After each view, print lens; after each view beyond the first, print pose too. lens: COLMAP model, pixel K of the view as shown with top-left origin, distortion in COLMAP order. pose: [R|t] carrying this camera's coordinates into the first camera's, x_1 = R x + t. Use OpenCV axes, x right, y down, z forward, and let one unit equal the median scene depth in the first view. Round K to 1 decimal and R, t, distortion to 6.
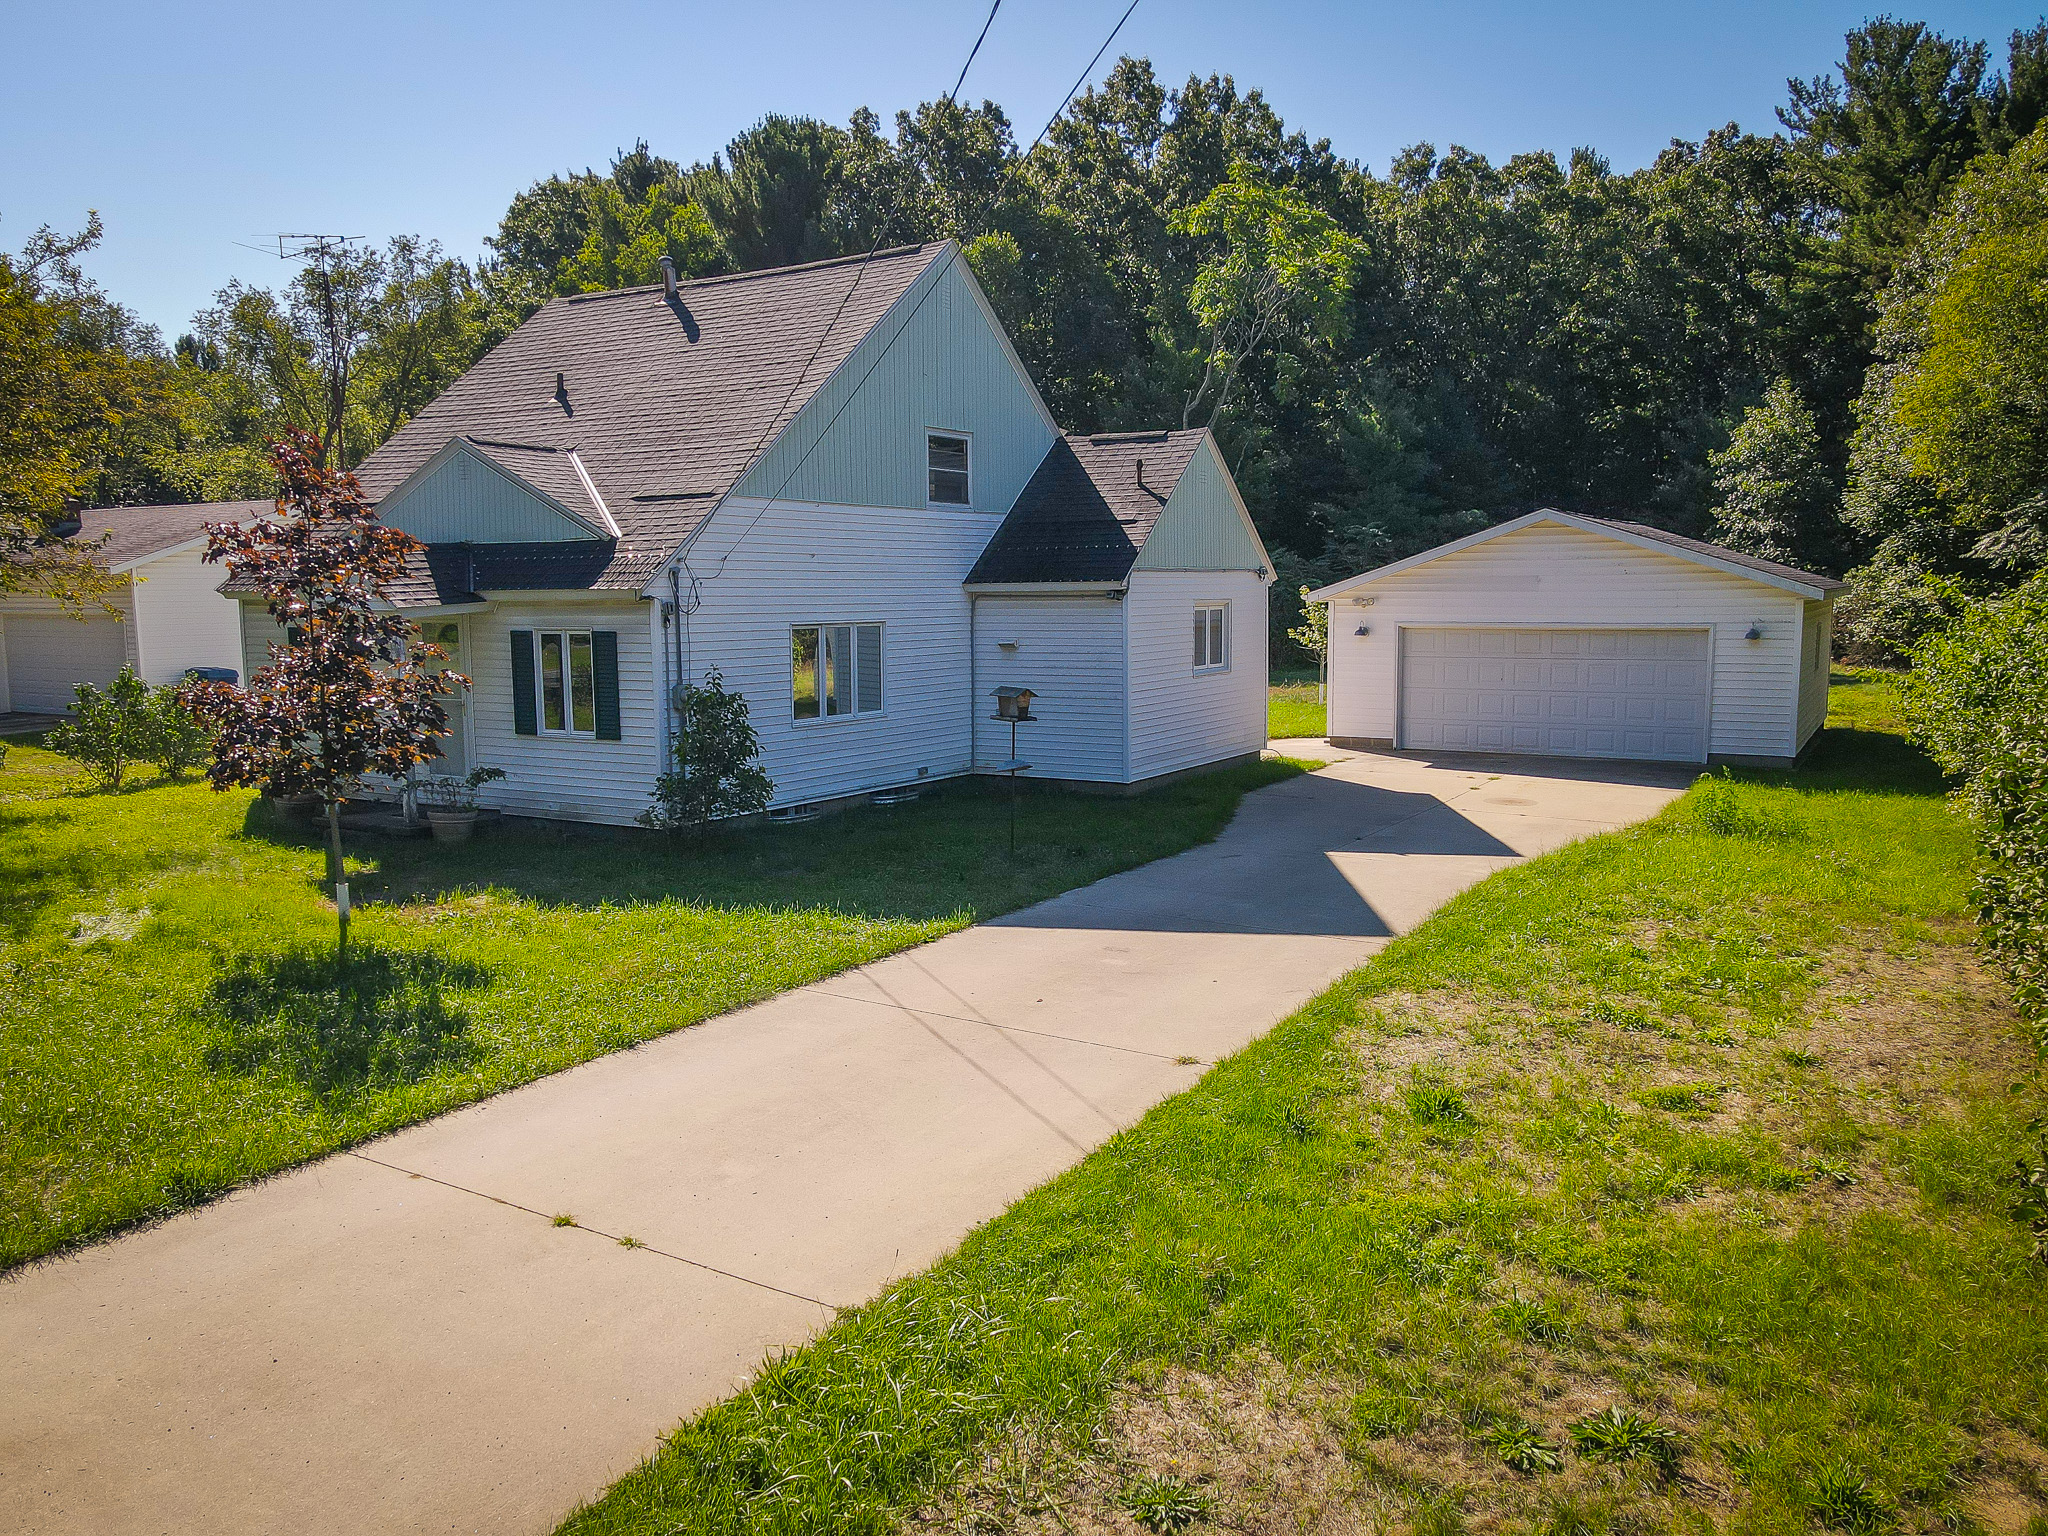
lens RADIAL K [[1498.2, 0, 1012.9], [0, 1498.2, 763.0], [0, 0, 1]] dist [0.021285, -0.002957]
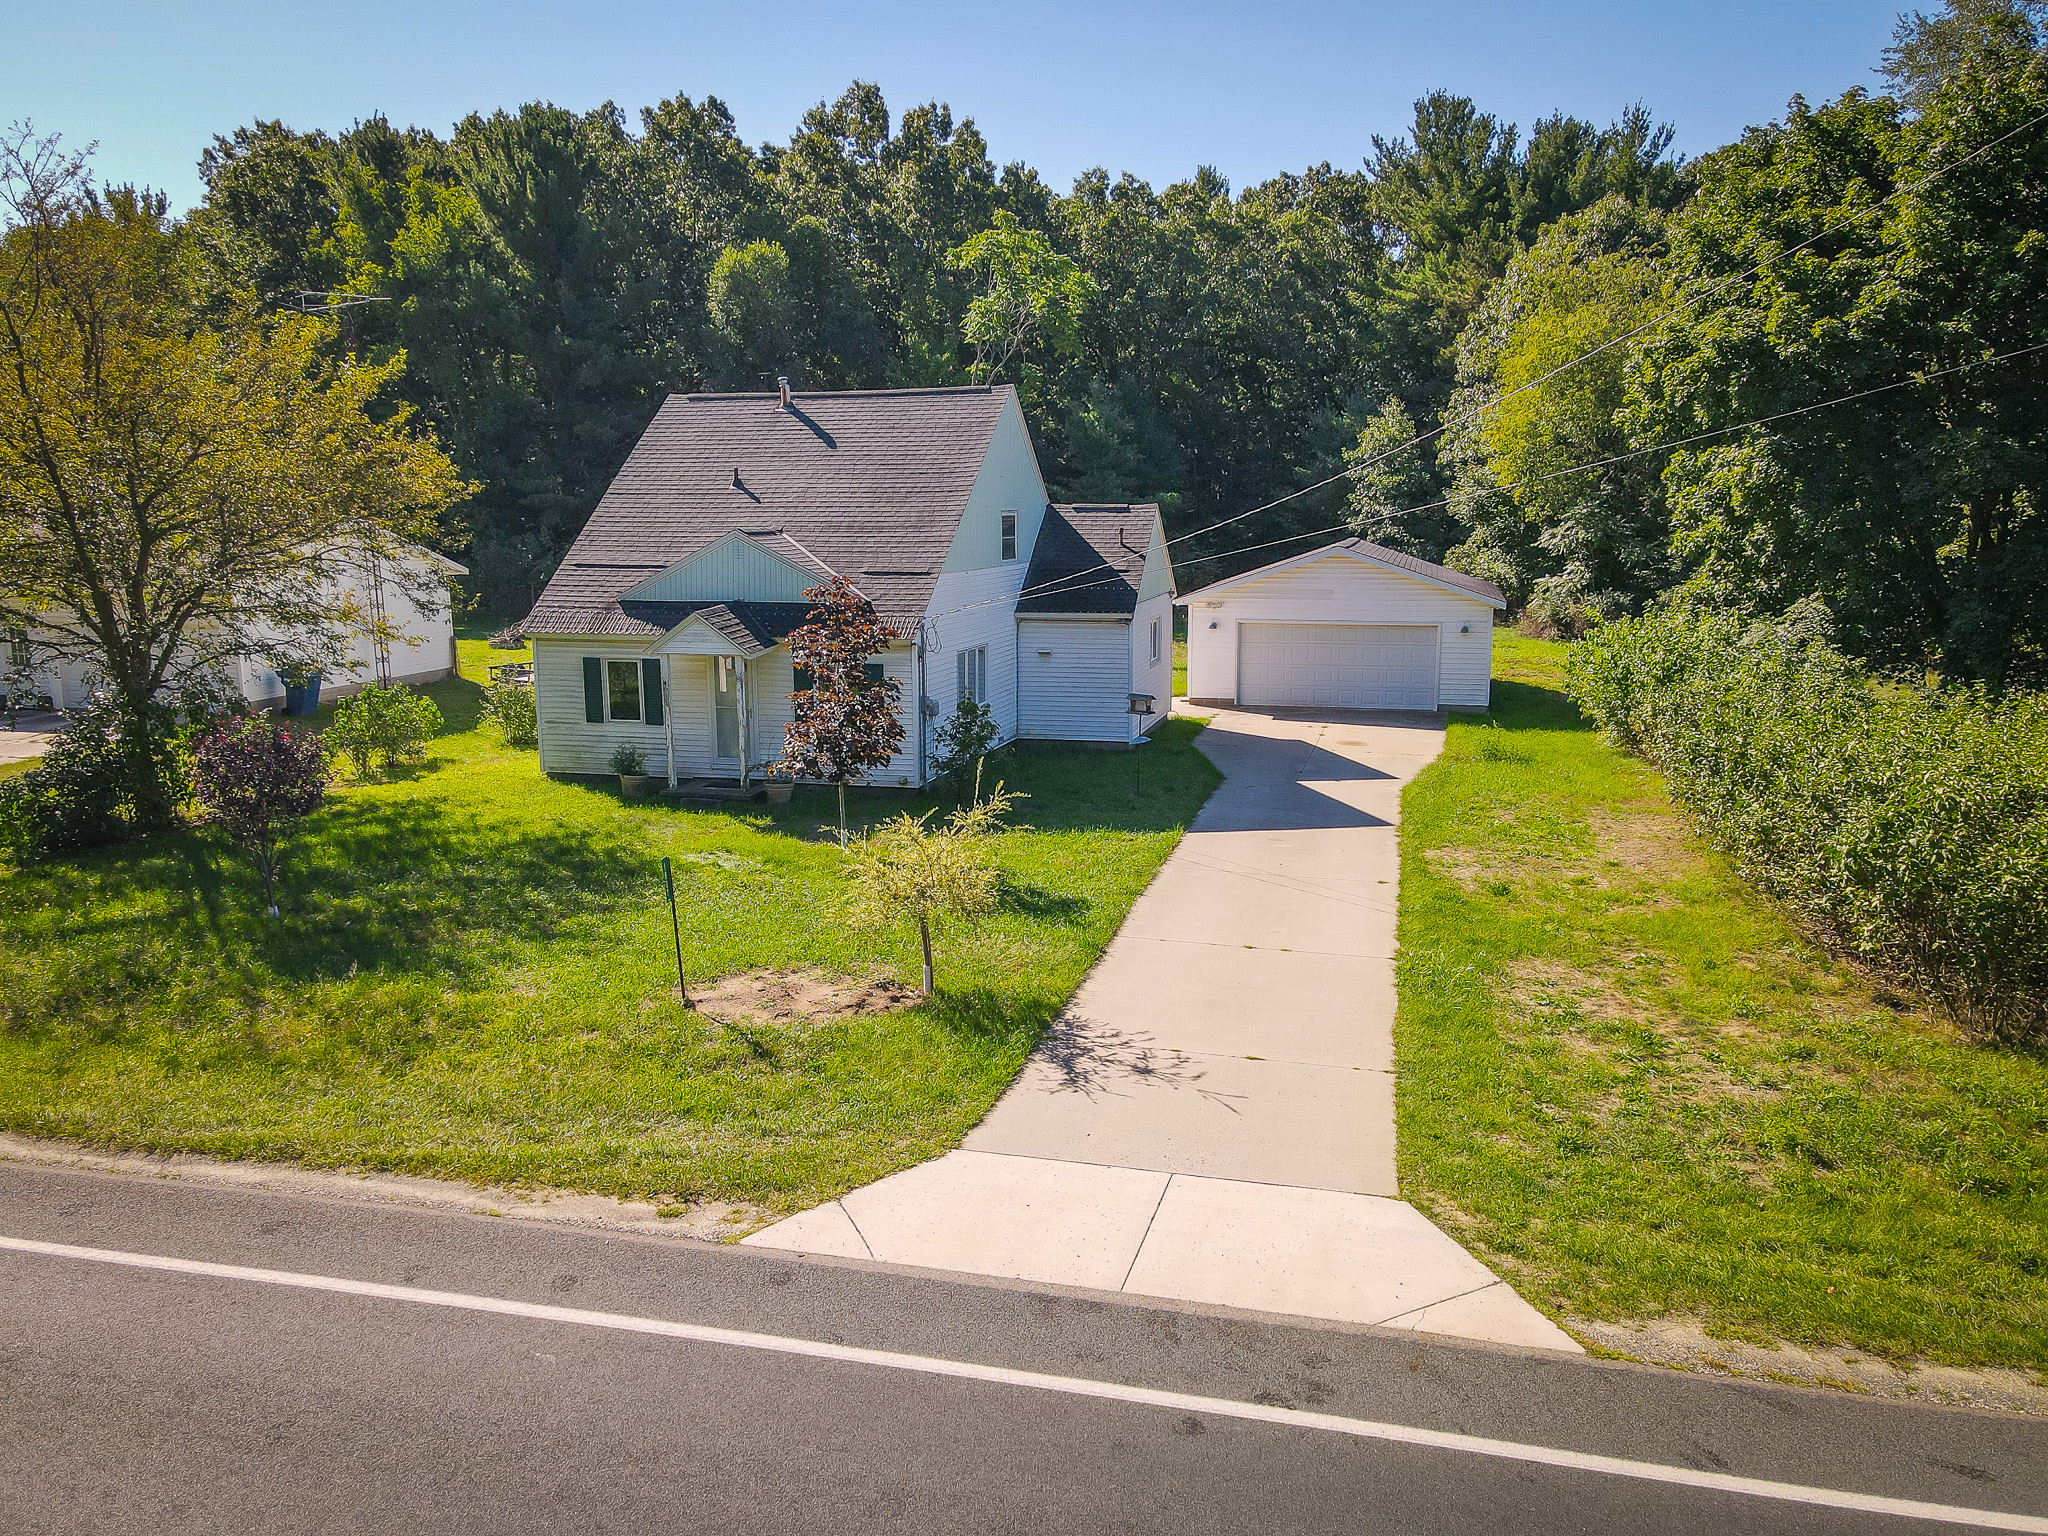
lens RADIAL K [[1498.2, 0, 1012.9], [0, 1498.2, 763.0], [0, 0, 1]] dist [0.021285, -0.002957]
pose [[0.960466, -0.045414, 0.274669, -0.220088], [0.030726, 0.997870, 0.057543, -0.027124], [-0.276698, -0.046828, 0.959815, -0.214361]]
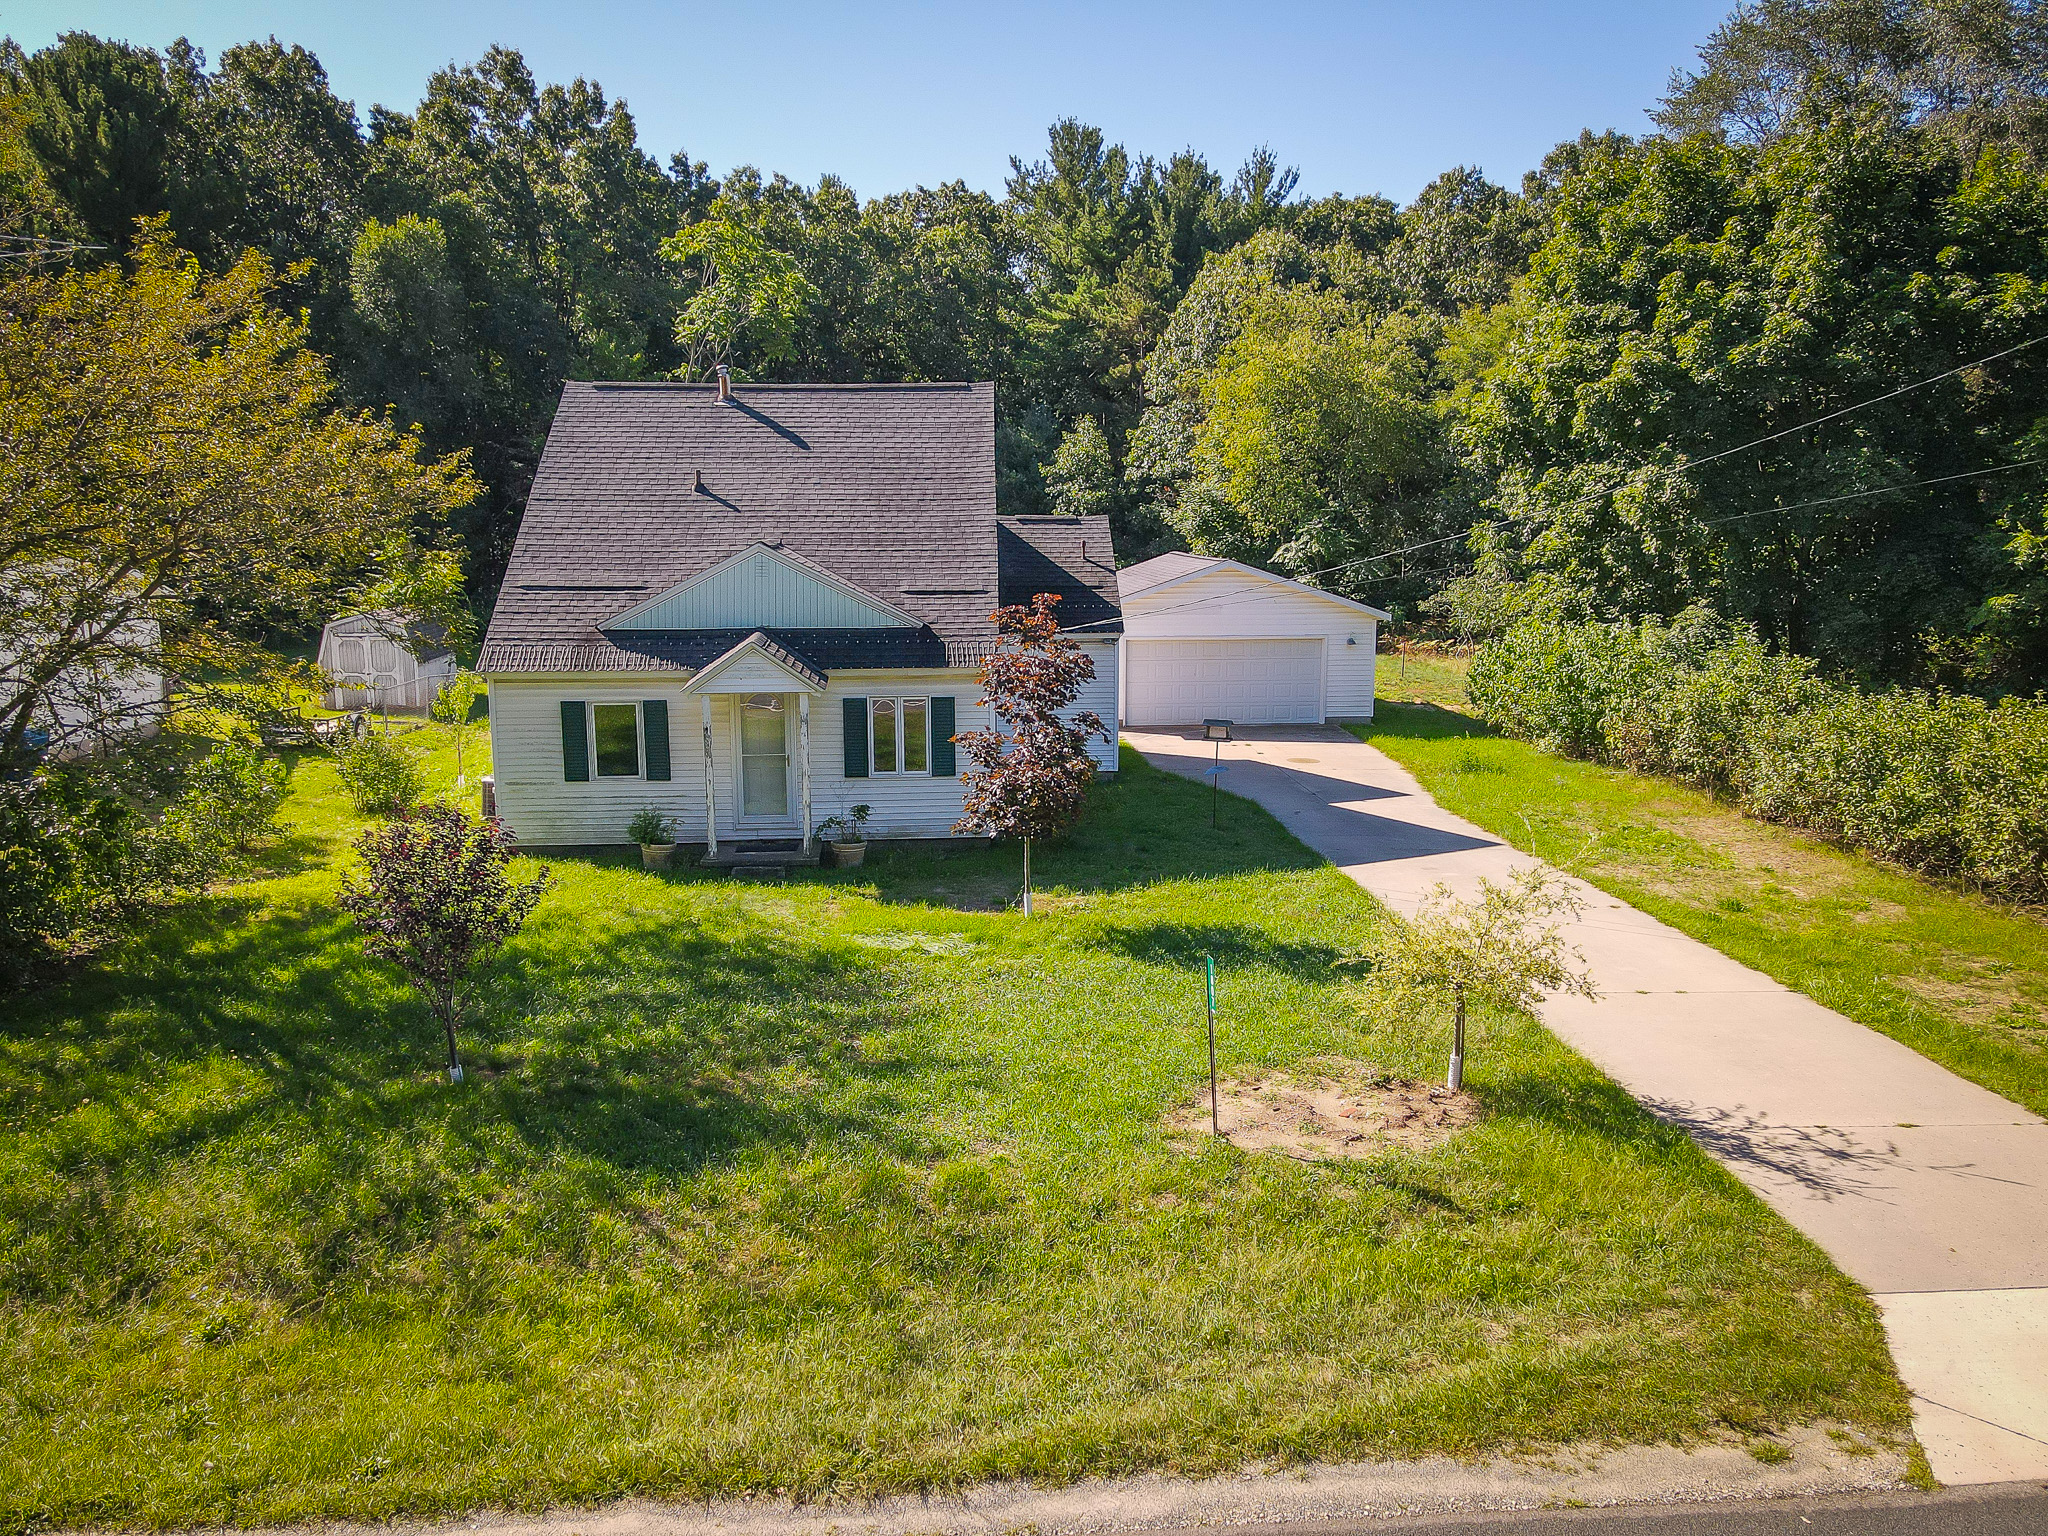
lens RADIAL K [[1501.1, 0, 1012.9], [0, 1501.1, 759.5], [0, 0, 1]] dist [0.012910, 0.007309]
pose [[0.819836, -0.085684, 0.566152, -0.385039], [0.063314, 0.996243, 0.059091, -0.041747], [-0.569088, -0.012599, 0.822180, -0.059884]]
